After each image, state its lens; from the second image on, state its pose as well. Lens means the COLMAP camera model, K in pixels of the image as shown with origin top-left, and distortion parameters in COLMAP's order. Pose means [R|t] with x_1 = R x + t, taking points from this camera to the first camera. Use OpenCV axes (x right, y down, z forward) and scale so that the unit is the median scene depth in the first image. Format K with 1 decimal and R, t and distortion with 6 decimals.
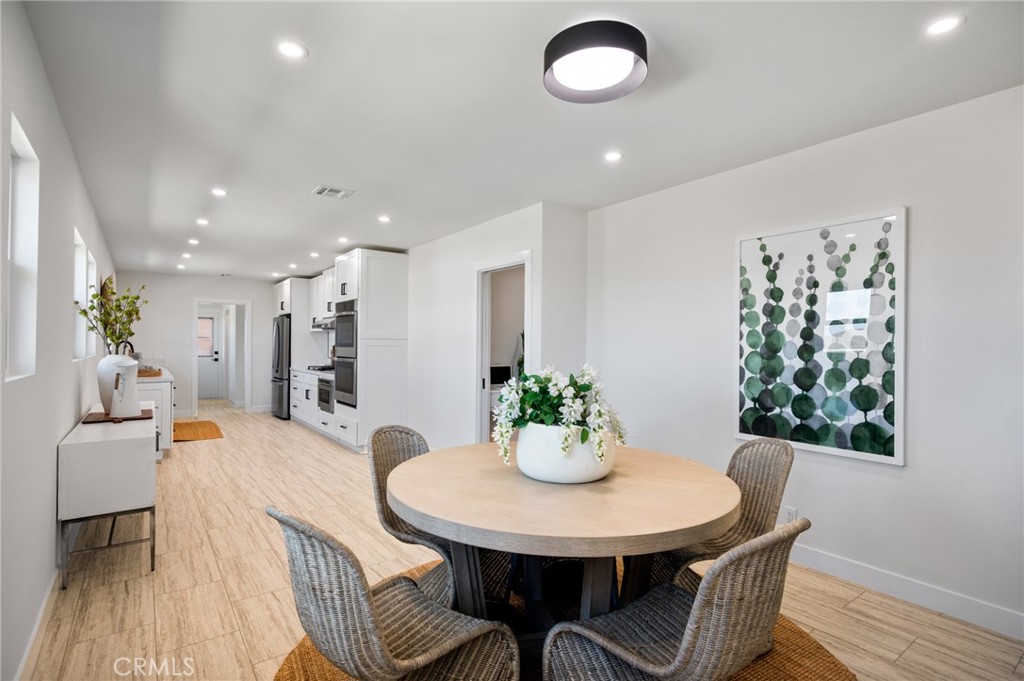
lens RADIAL K [[525.8, 0, 512.0], [0, 525.8, 340.5], [0, 0, 1]] dist [-0.001696, -0.000042]
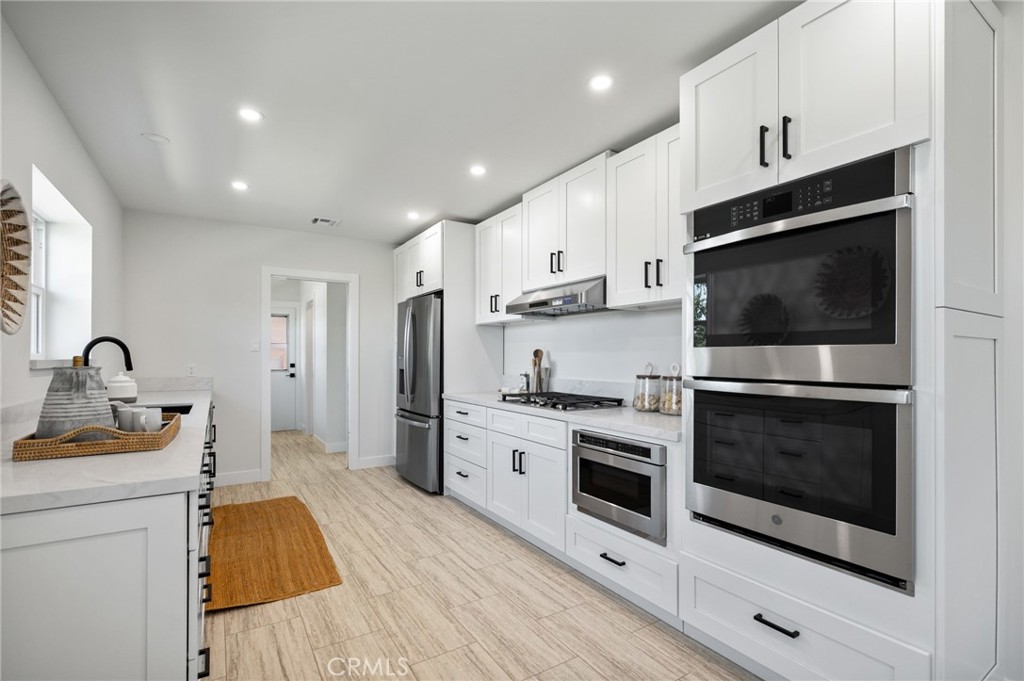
lens RADIAL K [[456.8, 0, 512.0], [0, 456.8, 340.5], [0, 0, 1]] dist [-0.000068, 0.000063]
pose [[0.998376, -0.013736, -0.055291, -0.601356], [0.012435, 0.999639, -0.023819, 0.019494], [0.055598, 0.023093, 0.998186, 1.015417]]
